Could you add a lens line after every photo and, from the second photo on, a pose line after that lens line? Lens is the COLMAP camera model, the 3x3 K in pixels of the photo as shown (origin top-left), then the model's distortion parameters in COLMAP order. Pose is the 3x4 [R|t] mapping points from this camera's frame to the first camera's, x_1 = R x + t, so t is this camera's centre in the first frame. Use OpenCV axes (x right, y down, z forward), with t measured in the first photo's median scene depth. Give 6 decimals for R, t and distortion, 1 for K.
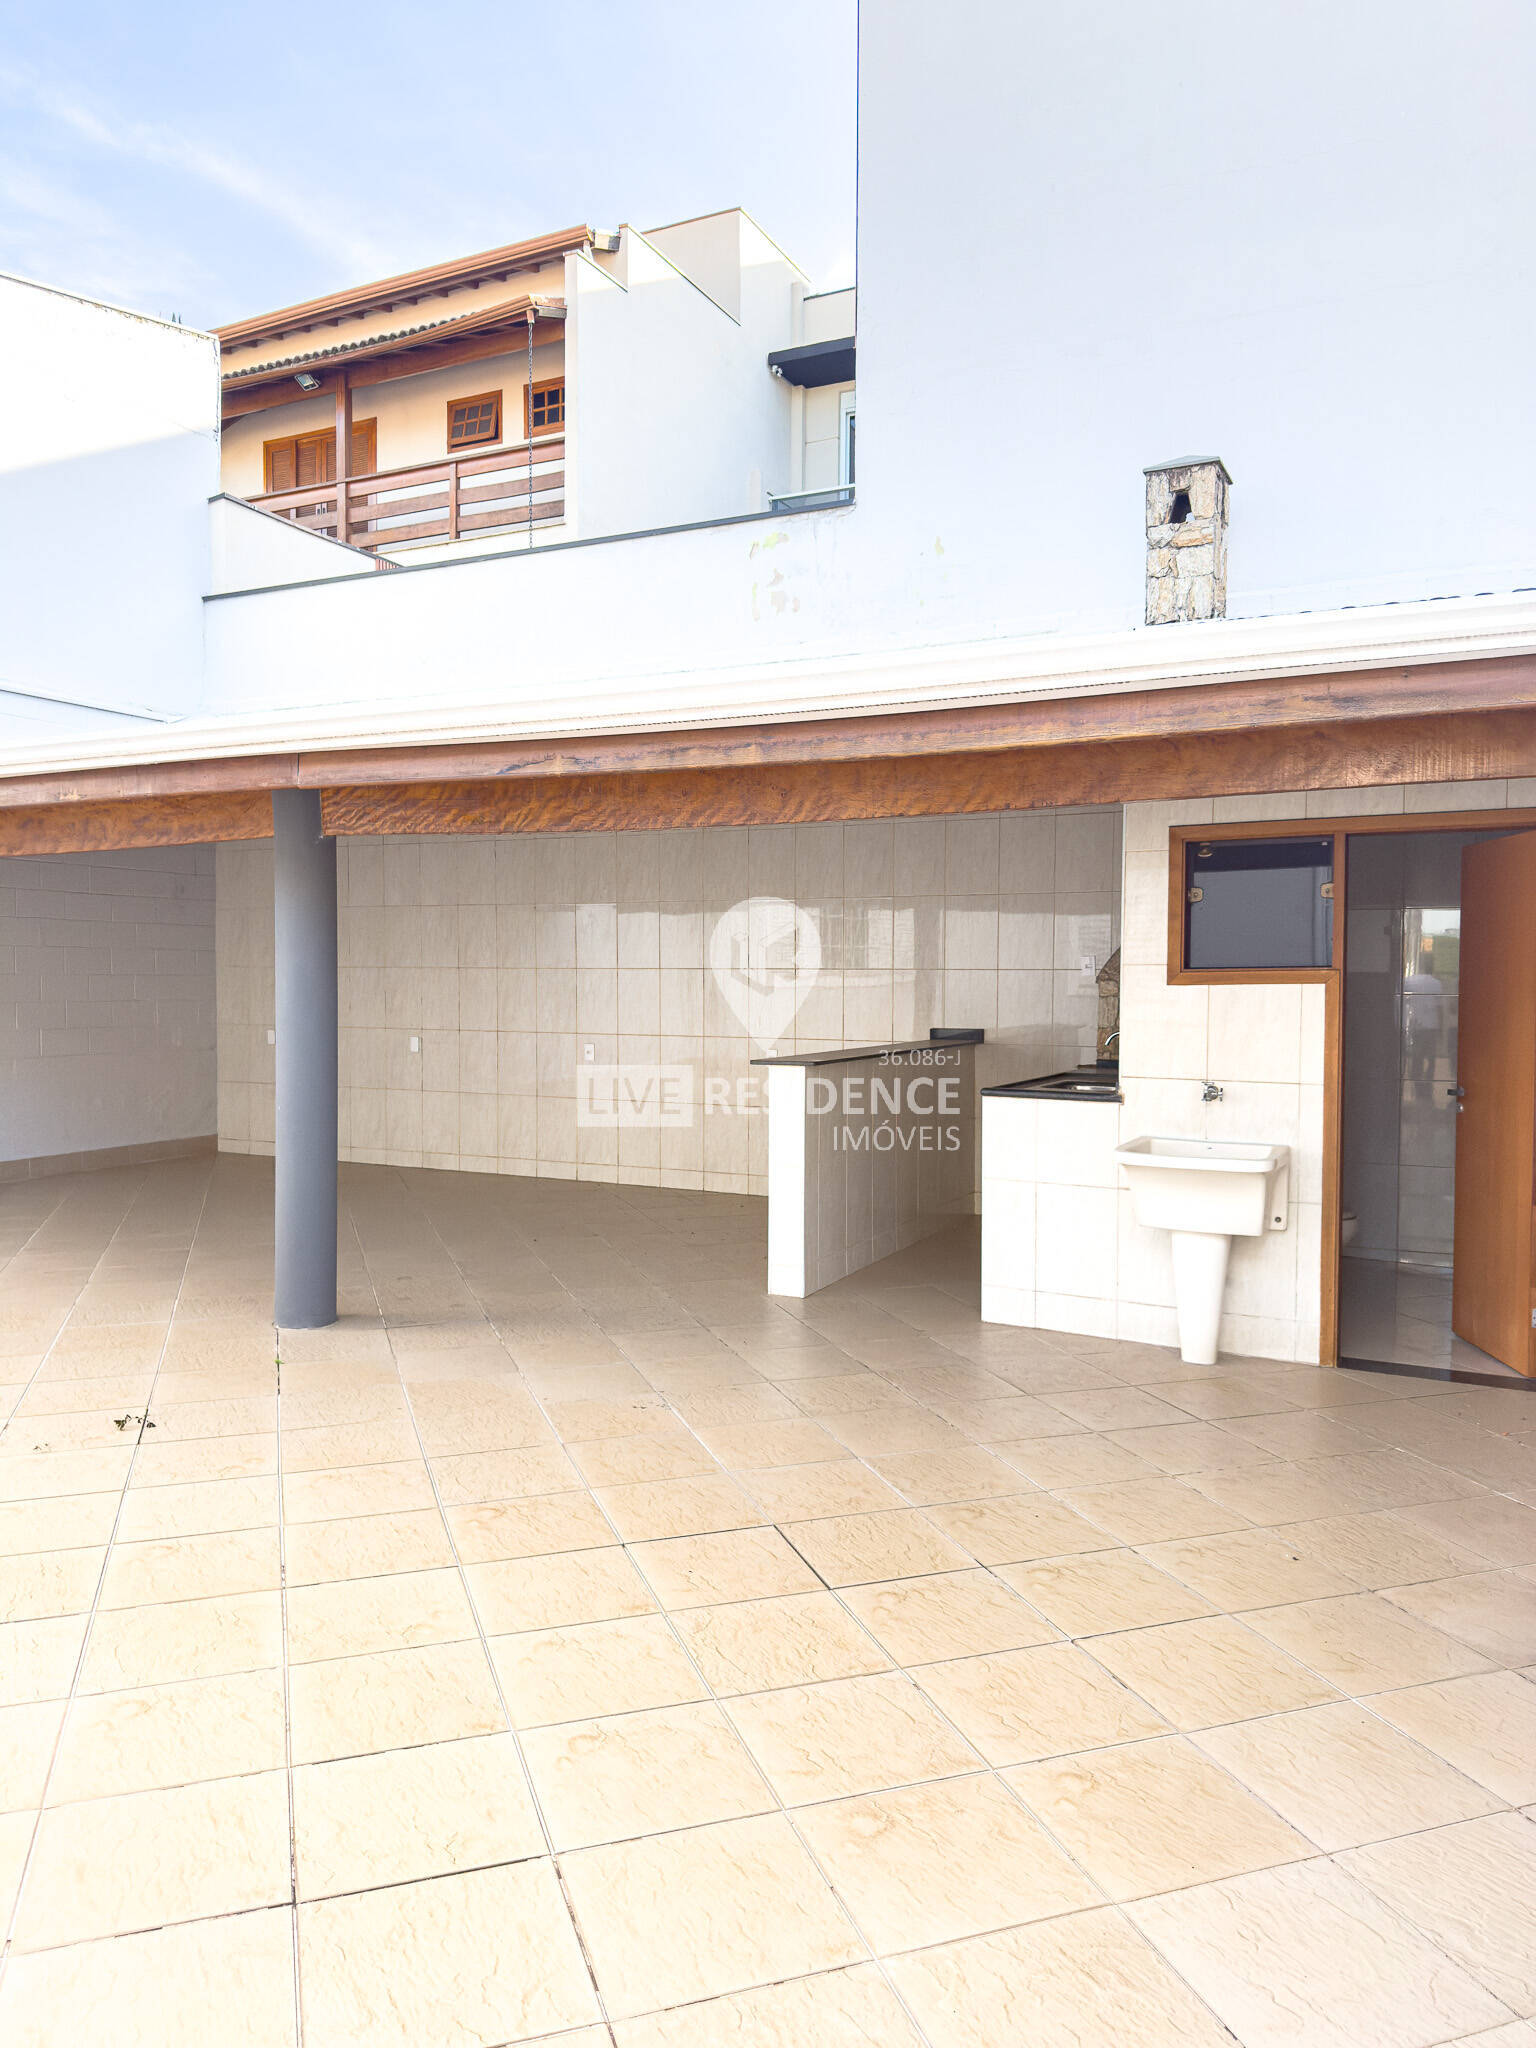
lens RADIAL K [[1429.7, 0, 768.0], [0, 1429.7, 1024.0], [0, 0, 1]] dist [0.053136, 0.000621]
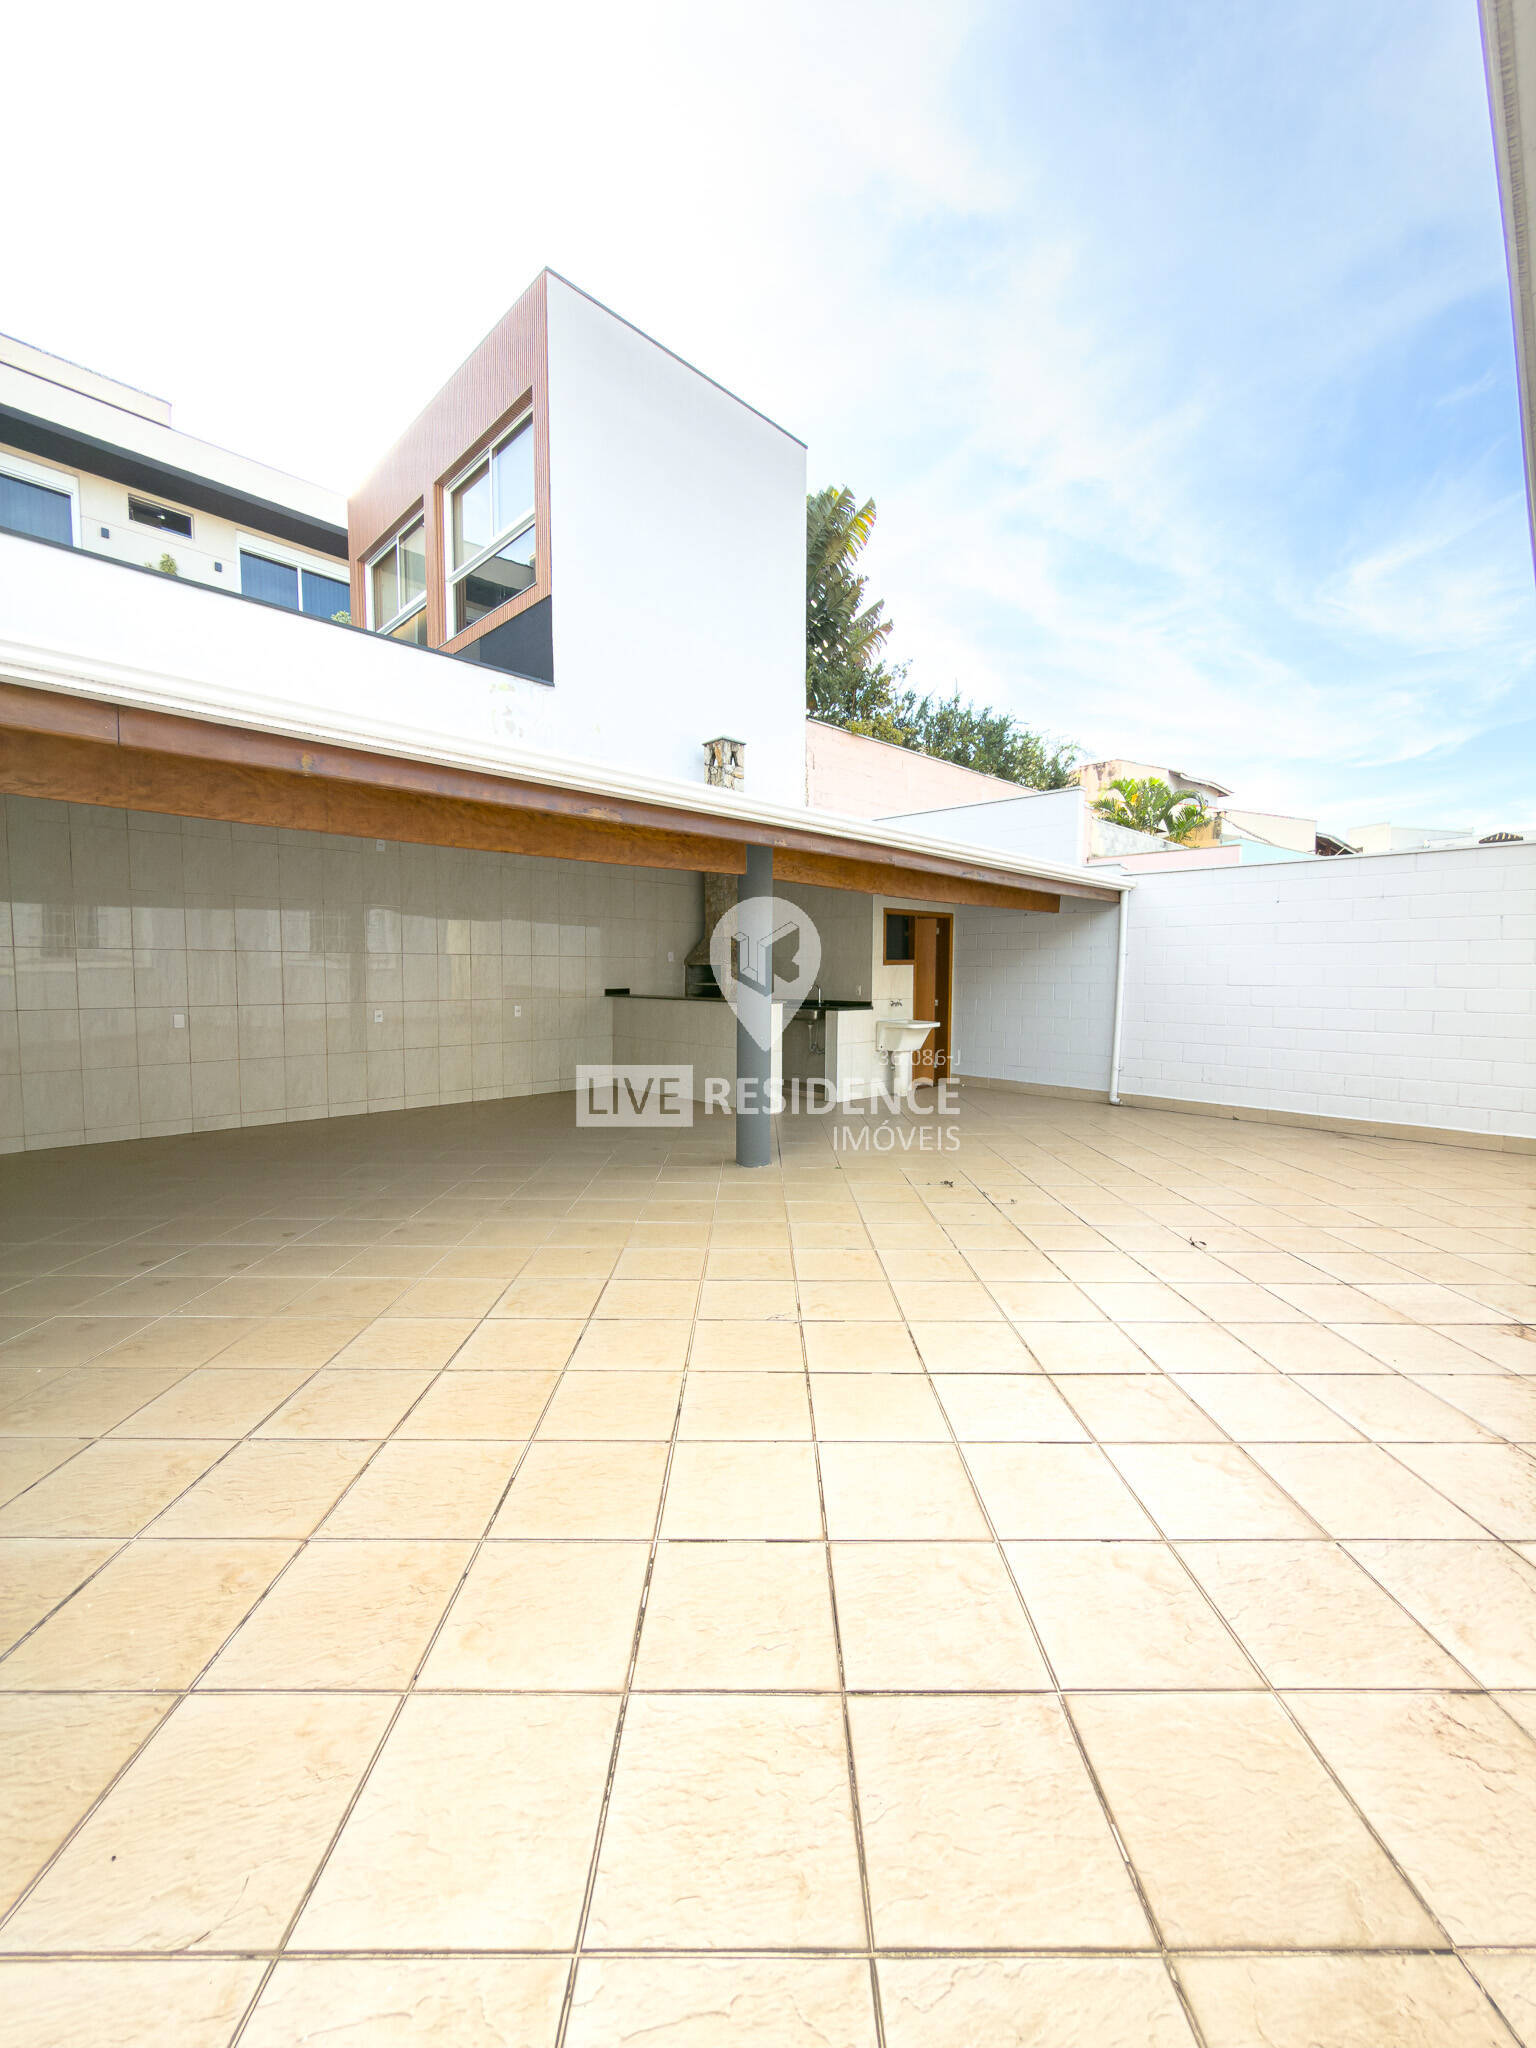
lens RADIAL K [[815.6, 0, 768.0], [0, 815.6, 1024.0], [0, 0, 1]] dist [-0.001039, -0.000174]
pose [[0.316132, -0.066301, 0.946396, -0.790113], [0.027128, 0.997779, 0.060839, -0.010142], [-0.948327, 0.006441, 0.317229, 0.440101]]
